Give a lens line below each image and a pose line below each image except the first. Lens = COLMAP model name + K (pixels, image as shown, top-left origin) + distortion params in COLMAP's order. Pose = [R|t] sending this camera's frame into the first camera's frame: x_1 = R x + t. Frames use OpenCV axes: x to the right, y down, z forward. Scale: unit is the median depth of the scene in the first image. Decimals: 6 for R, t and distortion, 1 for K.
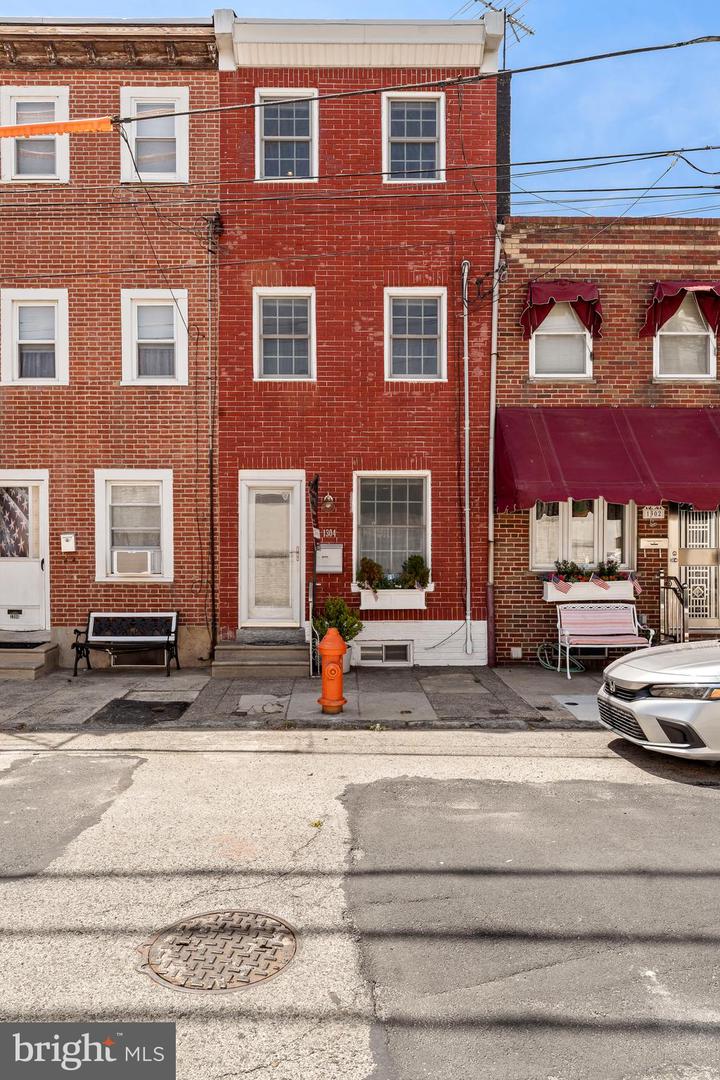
lens RADIAL K [[726.1, 0, 388.6], [0, 726.1, 567.4], [0, 0, 1]] dist [0.002514, -0.003723]
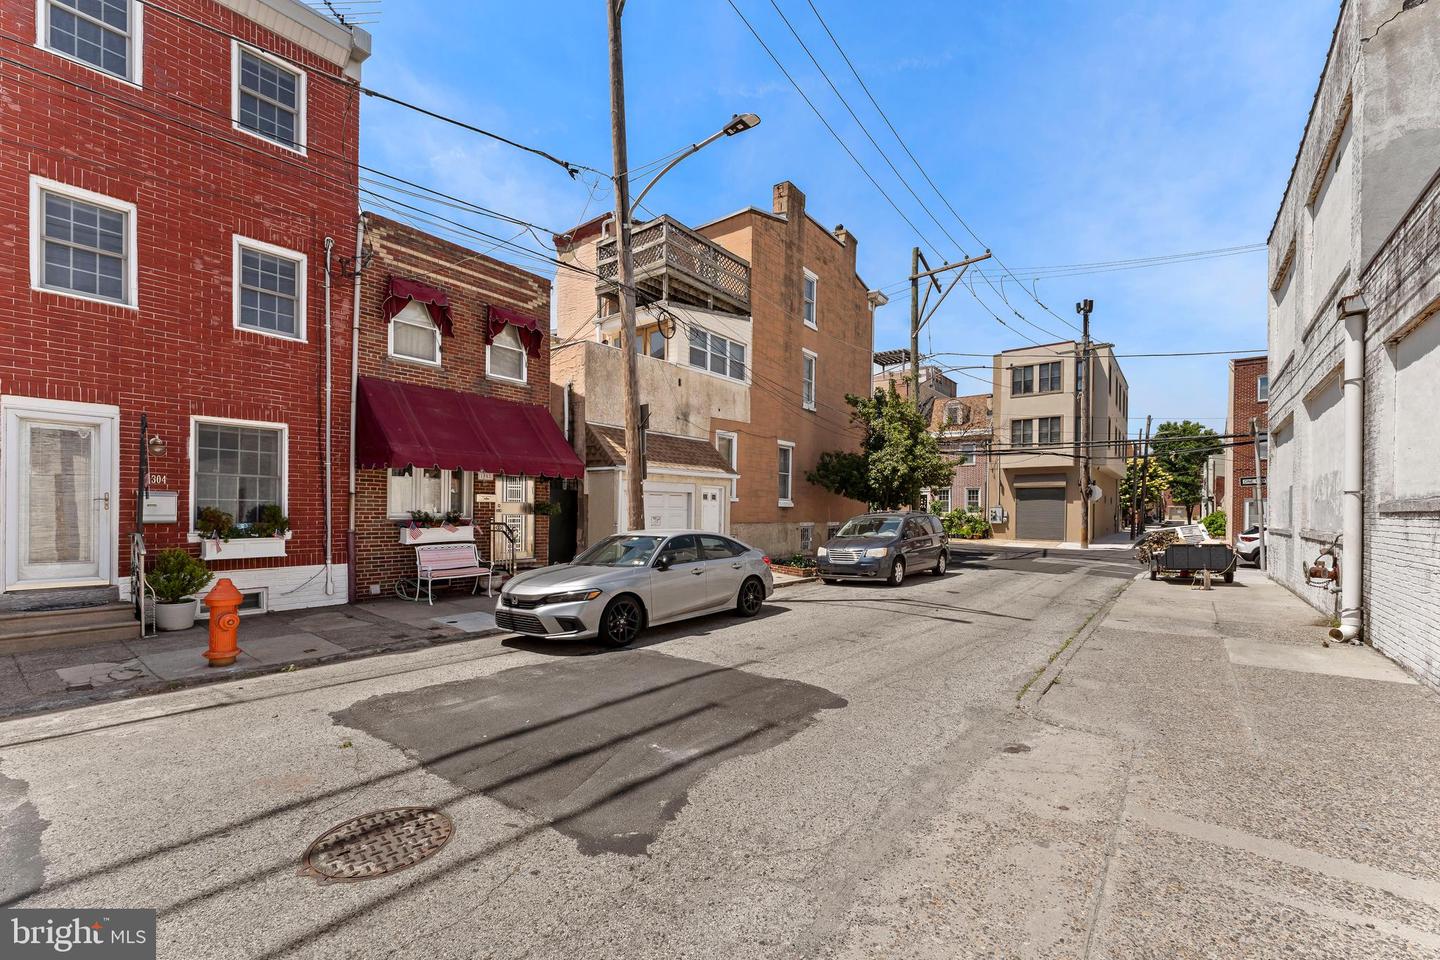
lens RADIAL K [[586.2, 0, 691.6], [0, 586.2, 518.9], [0, 0, 1]] dist [0.004257, -0.000991]
pose [[0.650839, -0.005509, 0.759196, -0.208946], [0.001713, 0.999982, 0.005788, -0.000185], [-0.759214, -0.002466, 0.650837, 0.002563]]
